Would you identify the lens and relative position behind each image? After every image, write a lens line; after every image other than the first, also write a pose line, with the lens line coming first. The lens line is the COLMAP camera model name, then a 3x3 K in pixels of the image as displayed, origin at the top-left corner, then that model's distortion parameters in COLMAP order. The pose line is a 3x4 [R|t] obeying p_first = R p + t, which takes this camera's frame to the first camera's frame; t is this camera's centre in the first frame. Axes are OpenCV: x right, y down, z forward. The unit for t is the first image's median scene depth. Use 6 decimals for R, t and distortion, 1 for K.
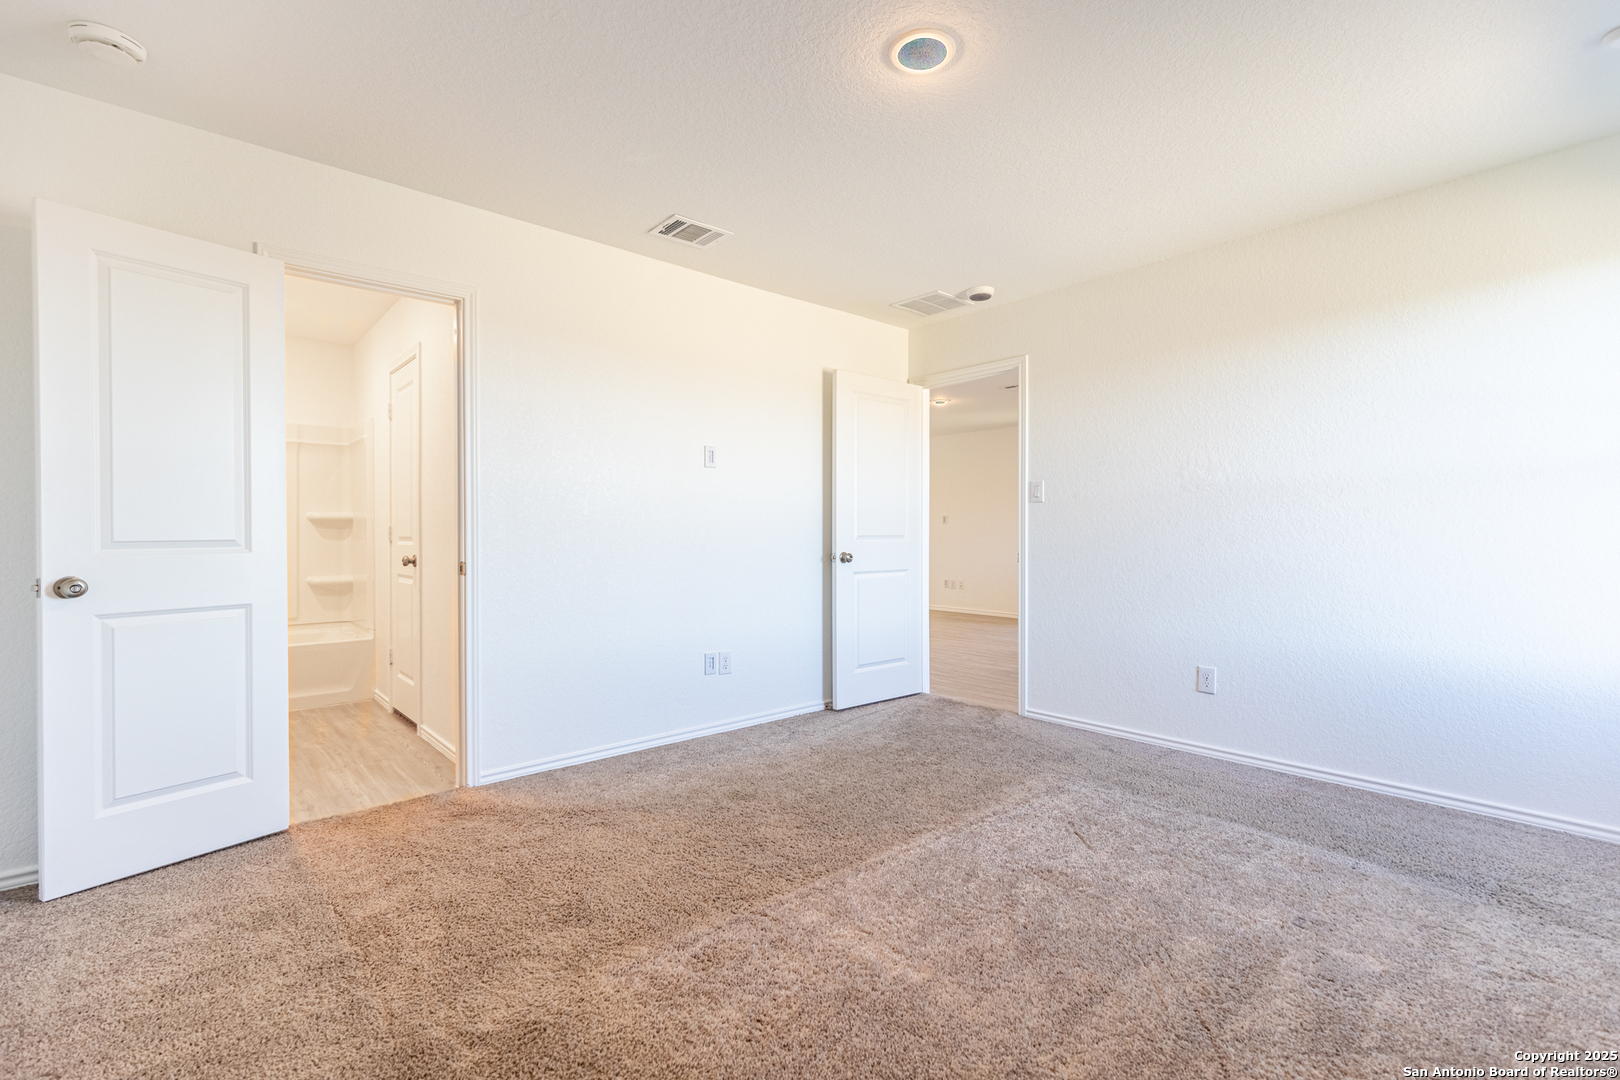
lens RADIAL K [[728.0, 0, 815.7], [0, 728.0, 536.2], [0, 0, 1]] dist [0.015728, -0.000817]
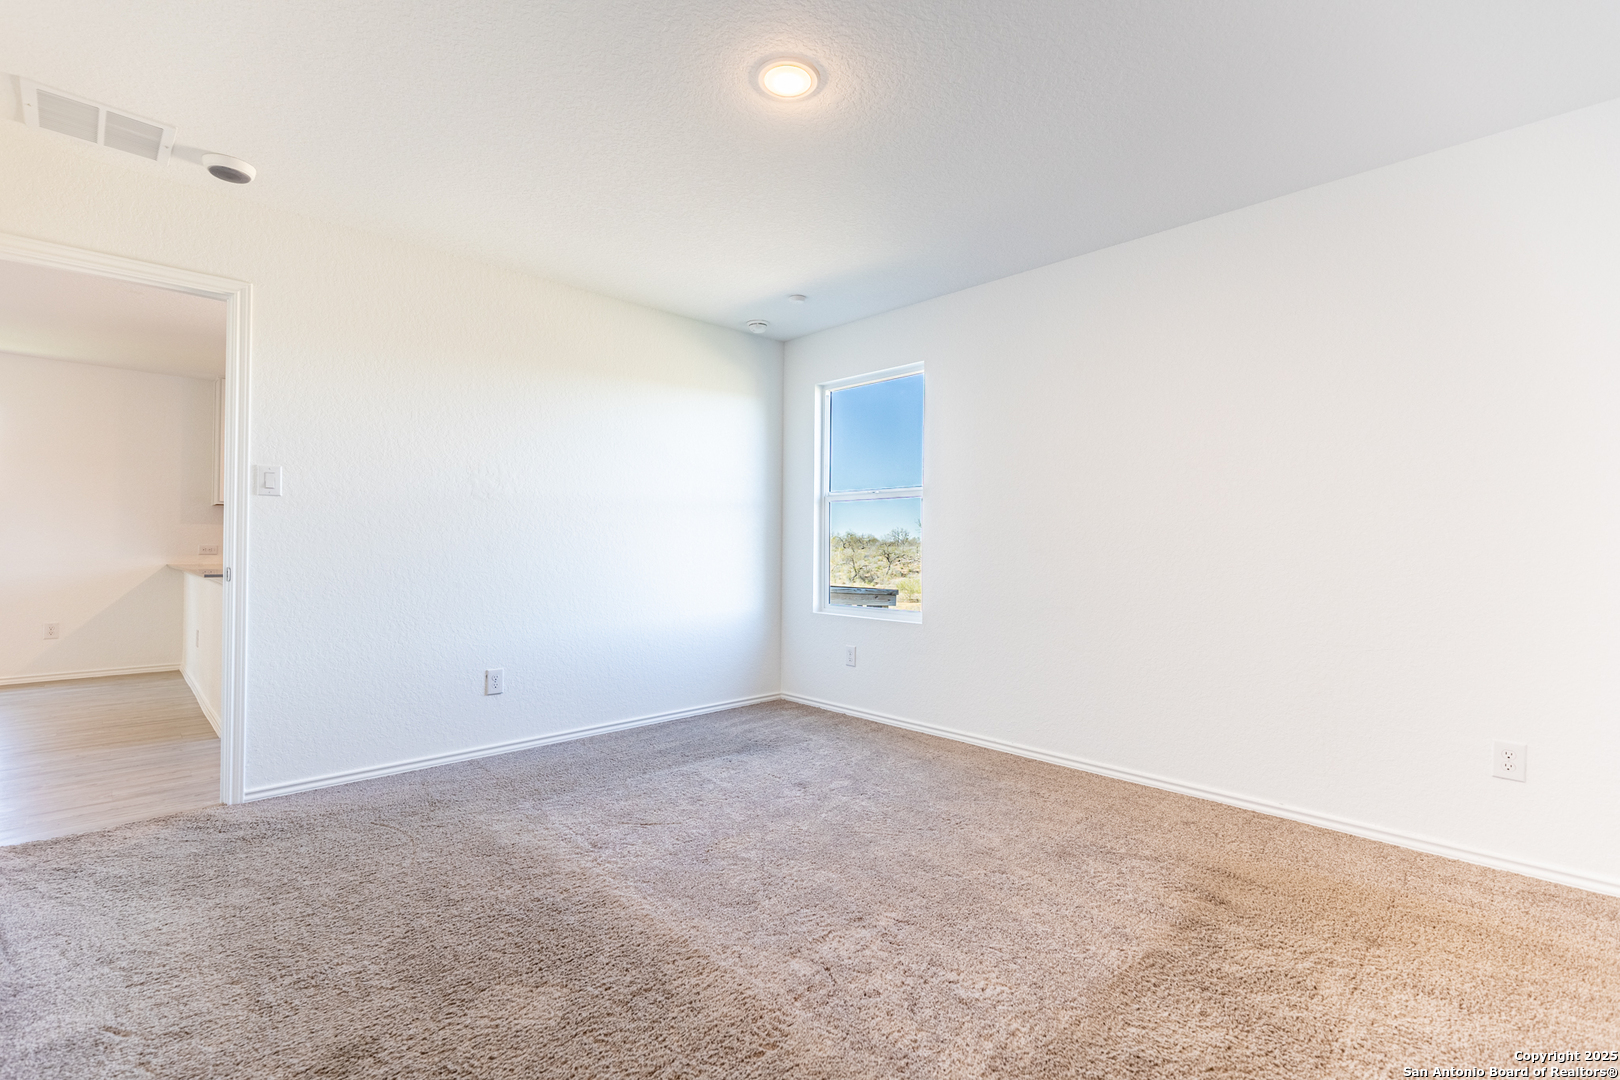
lens RADIAL K [[728.0, 0, 814.9], [0, 728.0, 543.1], [0, 0, 1]] dist [0.015728, -0.000817]
pose [[-0.039820, 0.004186, 0.999198, -0.512694], [-0.002693, 0.999987, -0.004296, 0.002440], [-0.999203, -0.002862, -0.039808, 0.576088]]
